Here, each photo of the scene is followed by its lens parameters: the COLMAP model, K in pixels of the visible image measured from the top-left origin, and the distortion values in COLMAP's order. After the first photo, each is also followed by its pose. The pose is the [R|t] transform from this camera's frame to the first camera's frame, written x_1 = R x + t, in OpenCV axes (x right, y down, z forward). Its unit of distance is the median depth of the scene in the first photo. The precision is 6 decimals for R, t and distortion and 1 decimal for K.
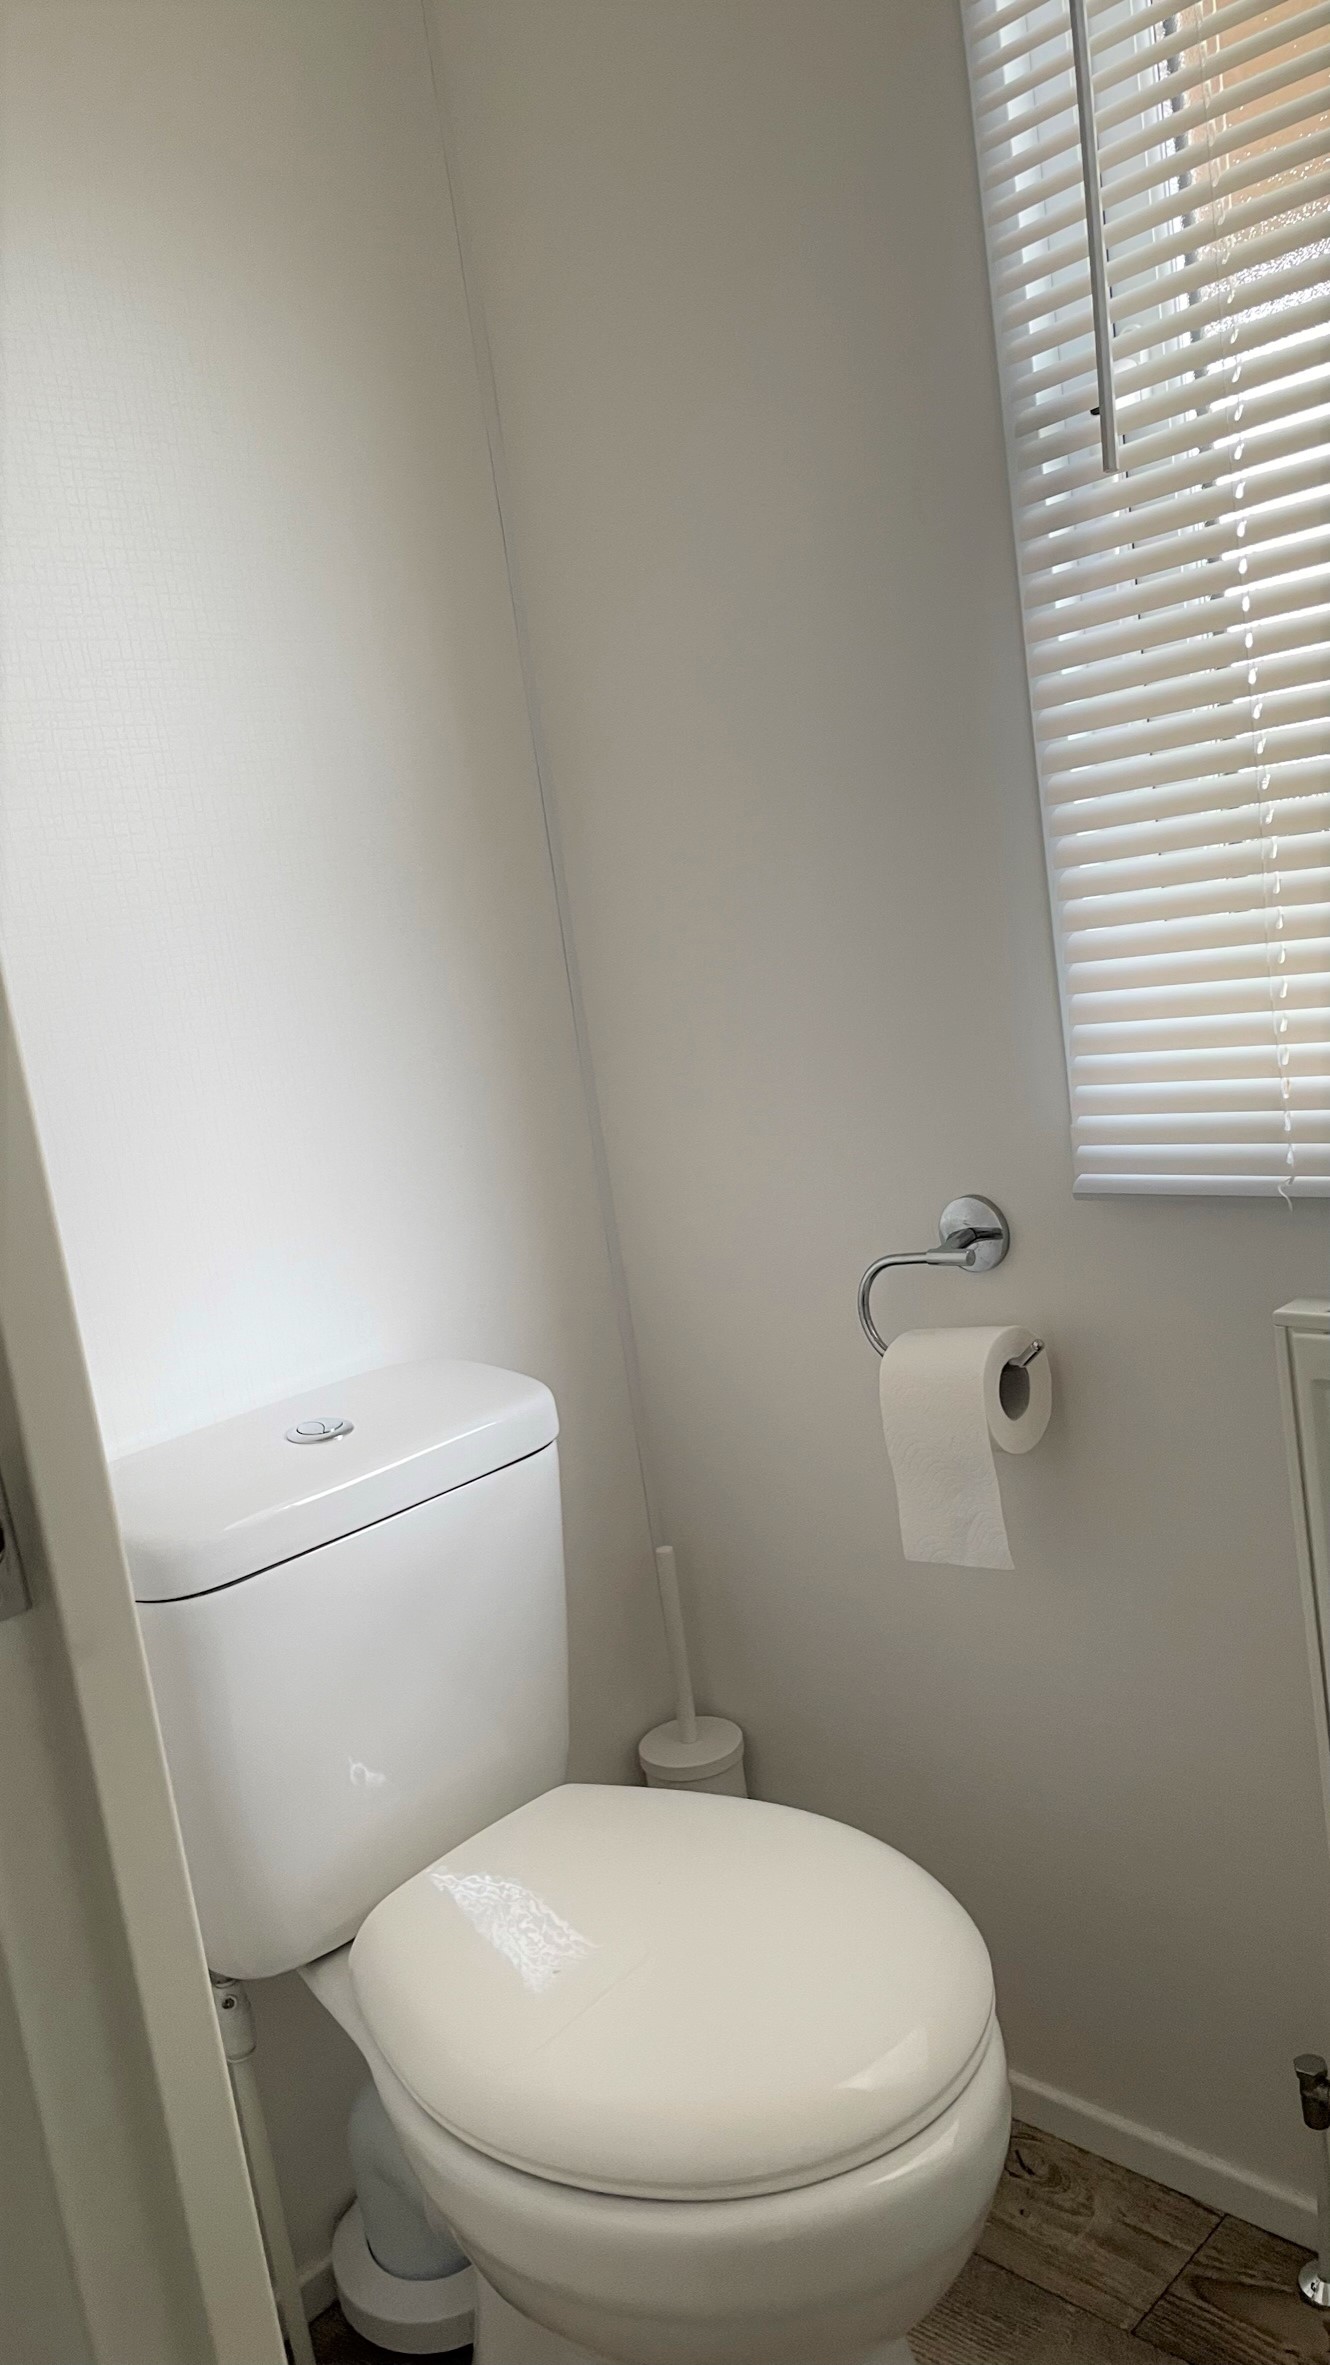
lens RADIAL K [[1756.2, 0, 651.3], [0, 1756.2, 1190.8], [0, 0, 1]] dist [0.074939, -0.092649]
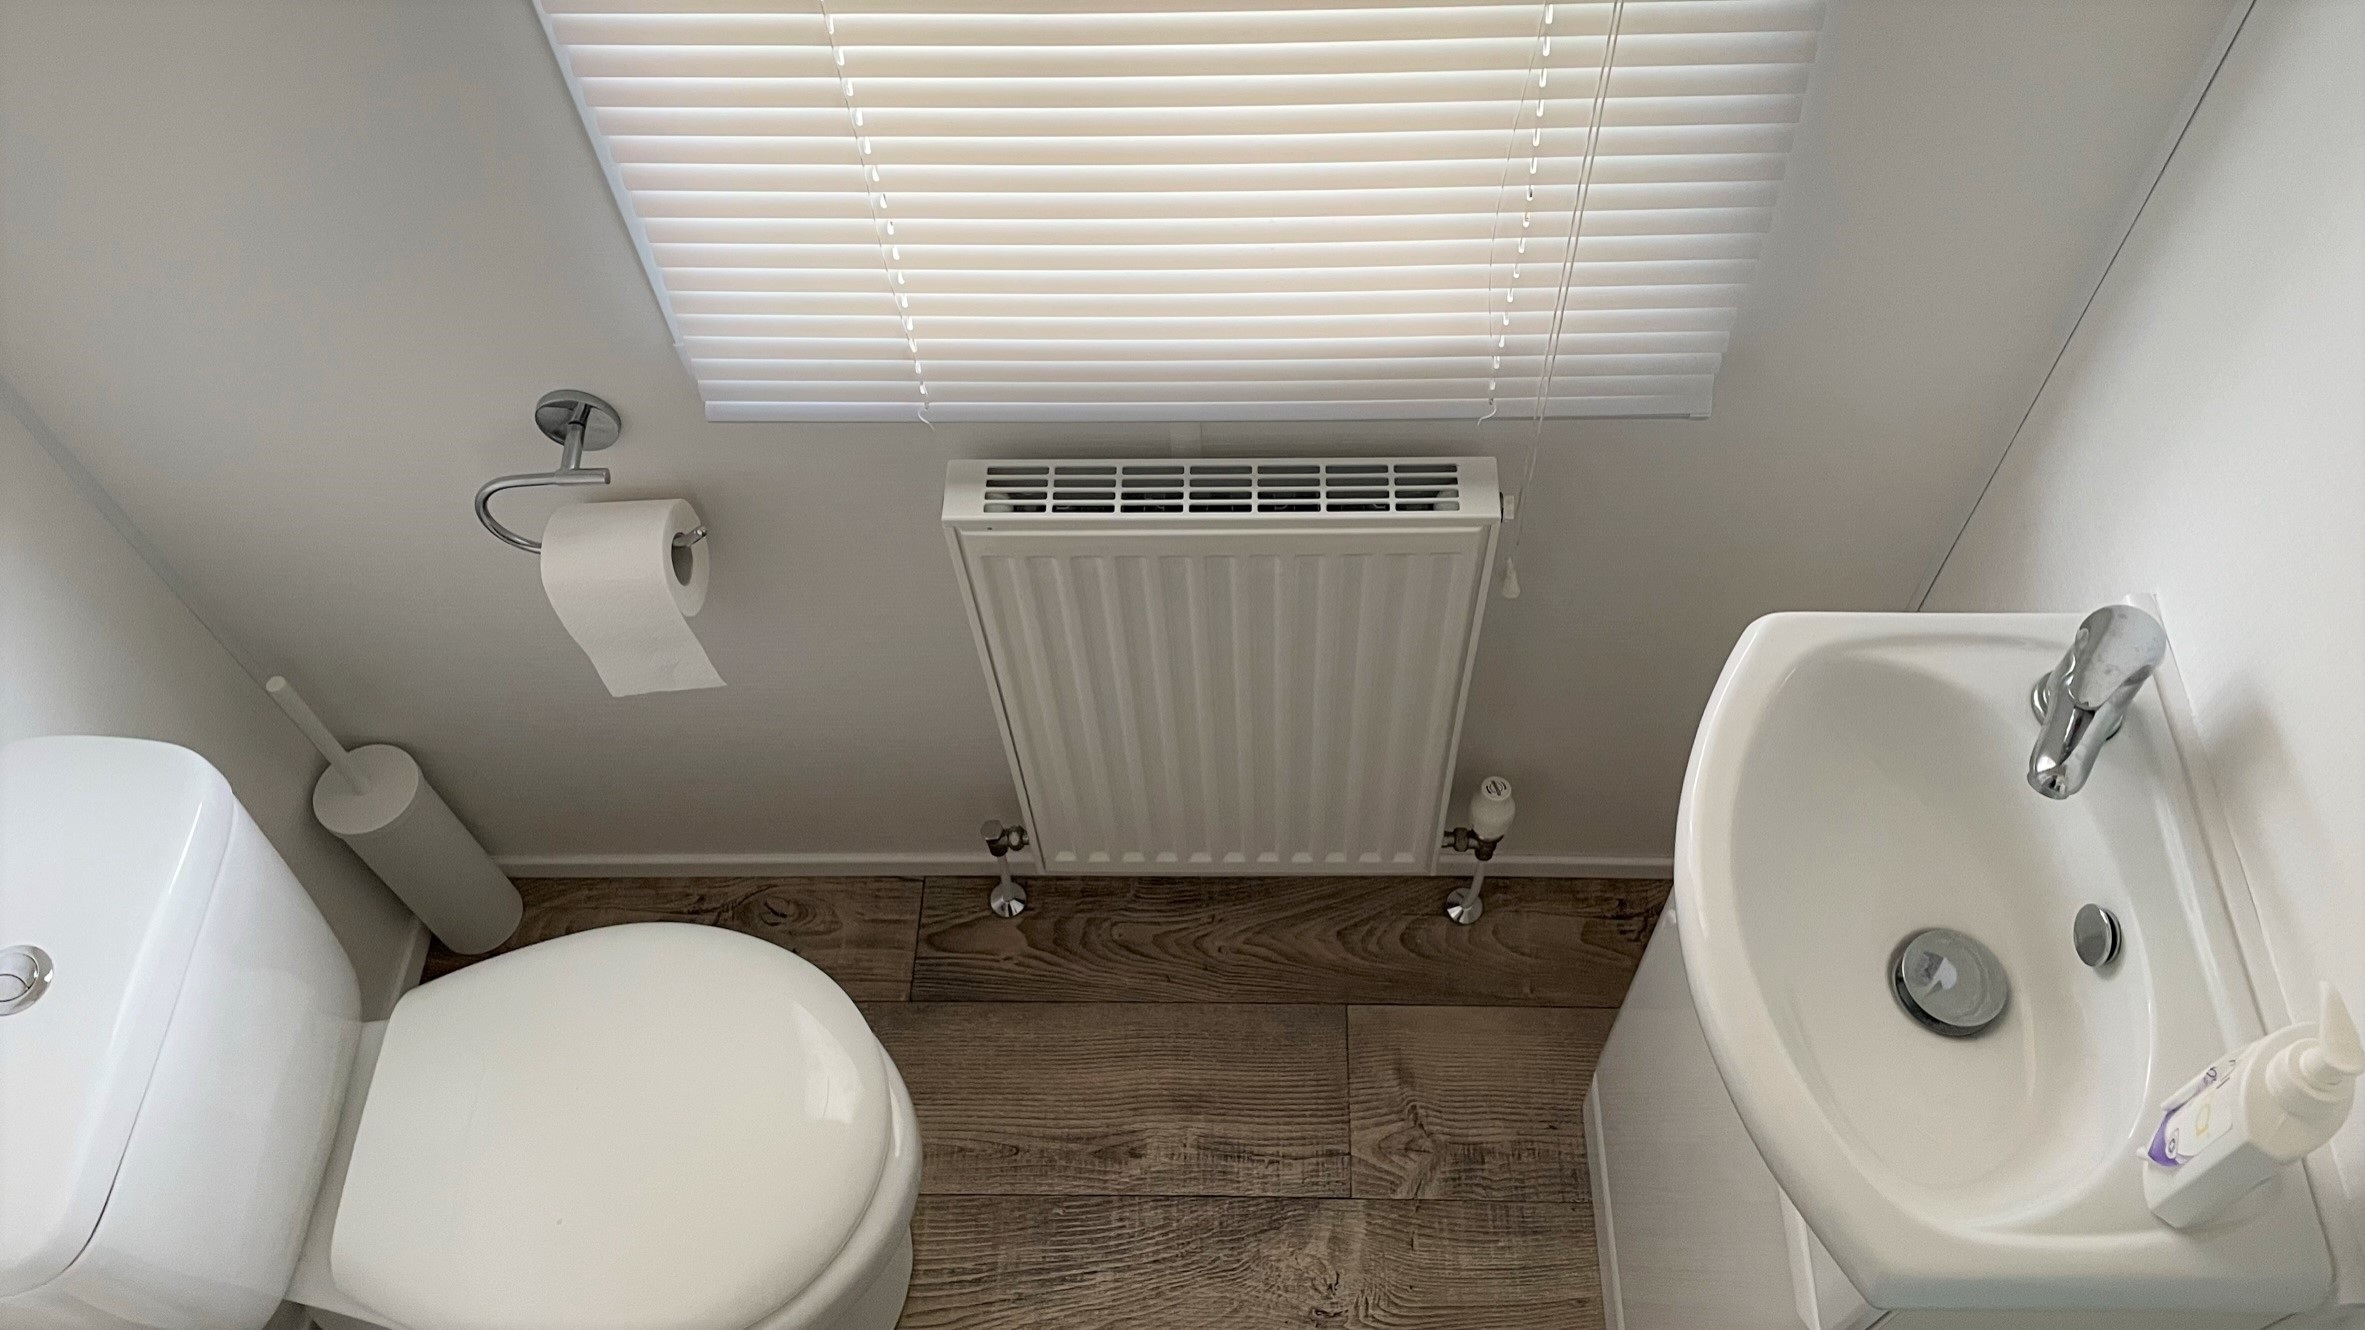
lens RADIAL K [[1756.2, 0, 1198.5], [0, 1756.2, 668.8], [0, 0, 1]] dist [0.074939, -0.092649]
pose [[0.726021, -0.508232, 0.463242, -0.085467], [0.059310, 0.717406, 0.694126, -0.520381], [-0.685110, -0.476475, 0.550995, 0.169211]]
